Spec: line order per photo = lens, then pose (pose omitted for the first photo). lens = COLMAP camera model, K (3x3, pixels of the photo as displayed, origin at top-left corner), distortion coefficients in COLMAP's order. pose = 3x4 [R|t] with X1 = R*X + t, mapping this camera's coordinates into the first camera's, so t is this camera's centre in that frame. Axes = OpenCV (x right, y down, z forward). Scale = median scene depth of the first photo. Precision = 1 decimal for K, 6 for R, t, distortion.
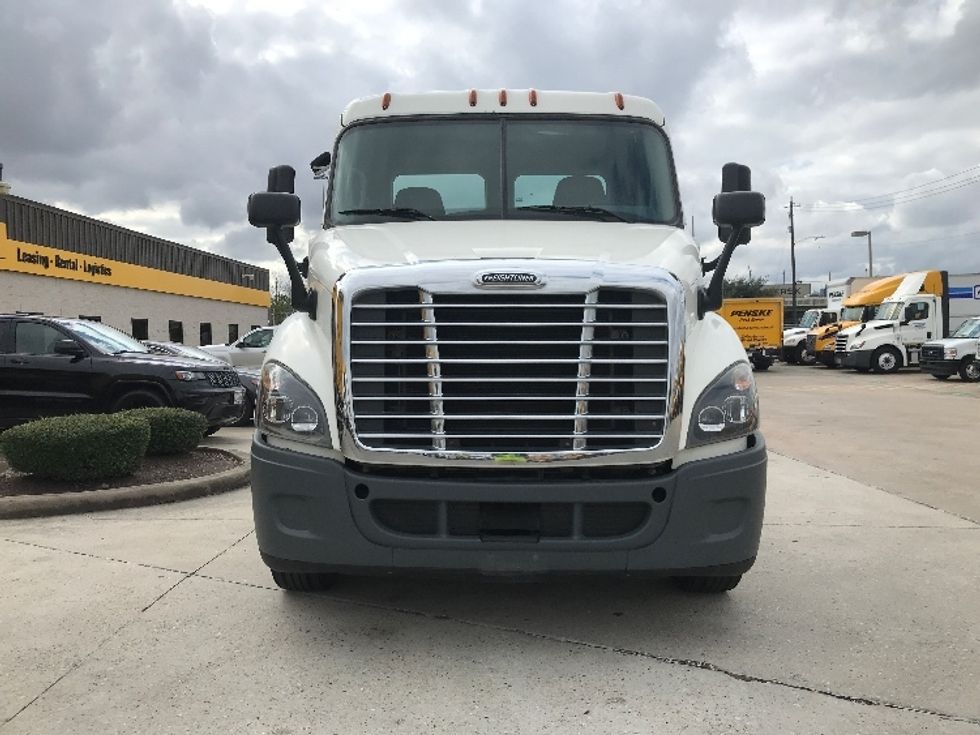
lens RADIAL K [[795.1, 0, 489.0], [0, 795.1, 318.8], [0, 0, 1]] dist [0.059635, -0.062210]
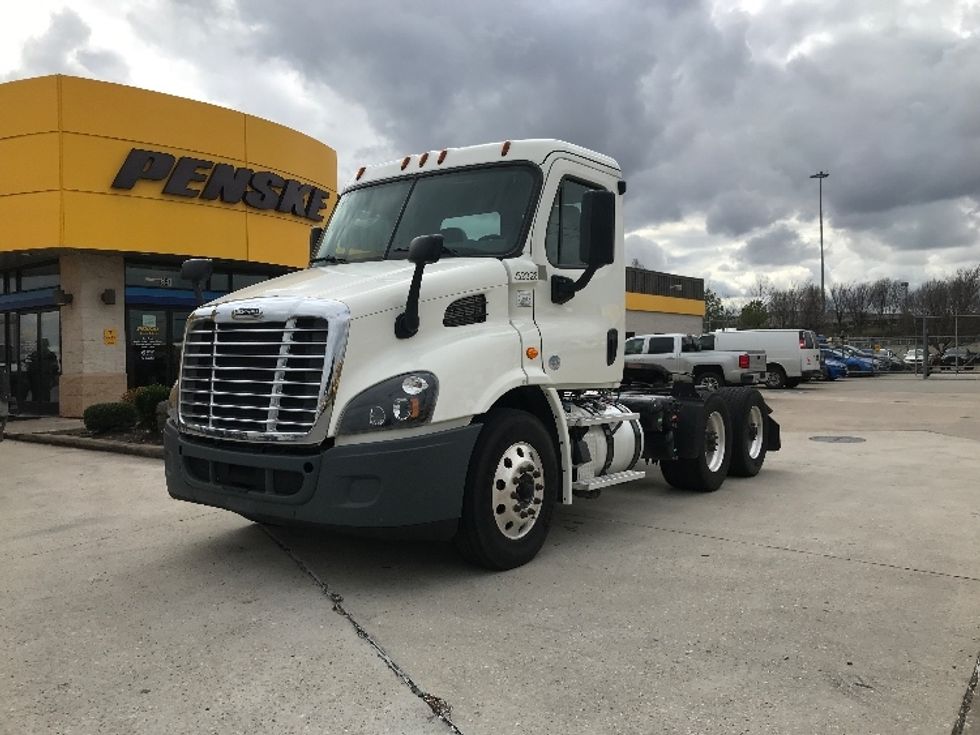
lens RADIAL K [[795.1, 0, 489.0], [0, 795.1, 318.8], [0, 0, 1]] dist [0.059635, -0.062210]
pose [[0.816140, -0.020303, -0.577498, 1.224834], [0.015250, 0.999791, -0.013598, -0.011464], [0.577654, 0.002291, 0.816279, 0.058300]]
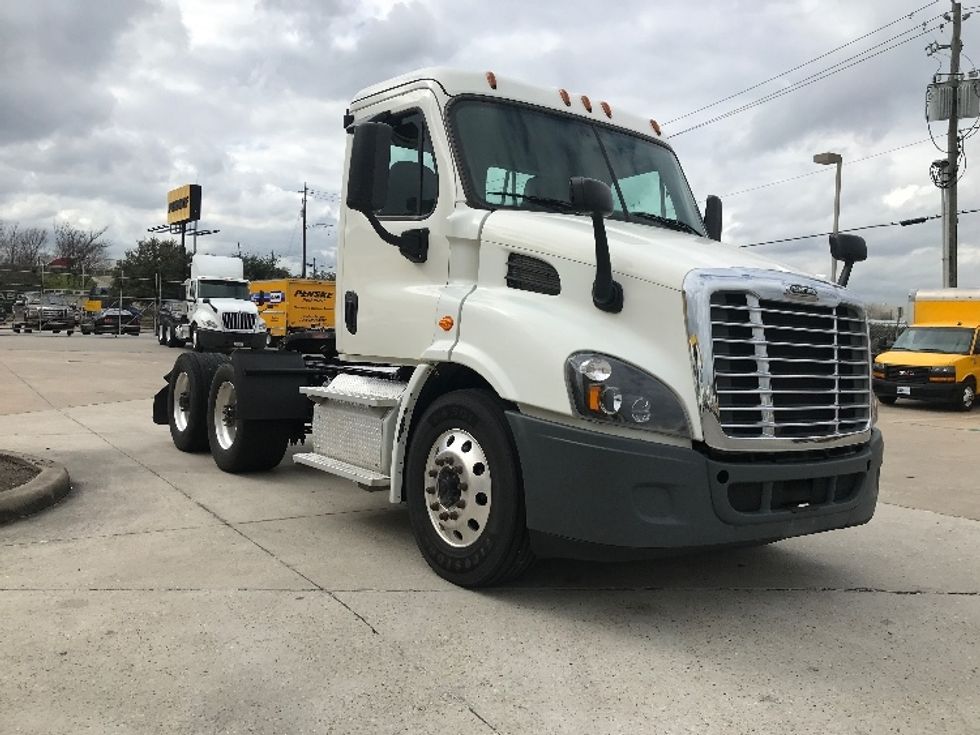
lens RADIAL K [[795.1, 0, 489.0], [0, 795.1, 318.8], [0, 0, 1]] dist [0.059635, -0.062210]
pose [[0.800378, 0.052869, 0.597160, -1.051026], [-0.071043, 0.997449, 0.006911, 0.015806], [-0.595272, -0.047956, 0.802092, 0.316286]]
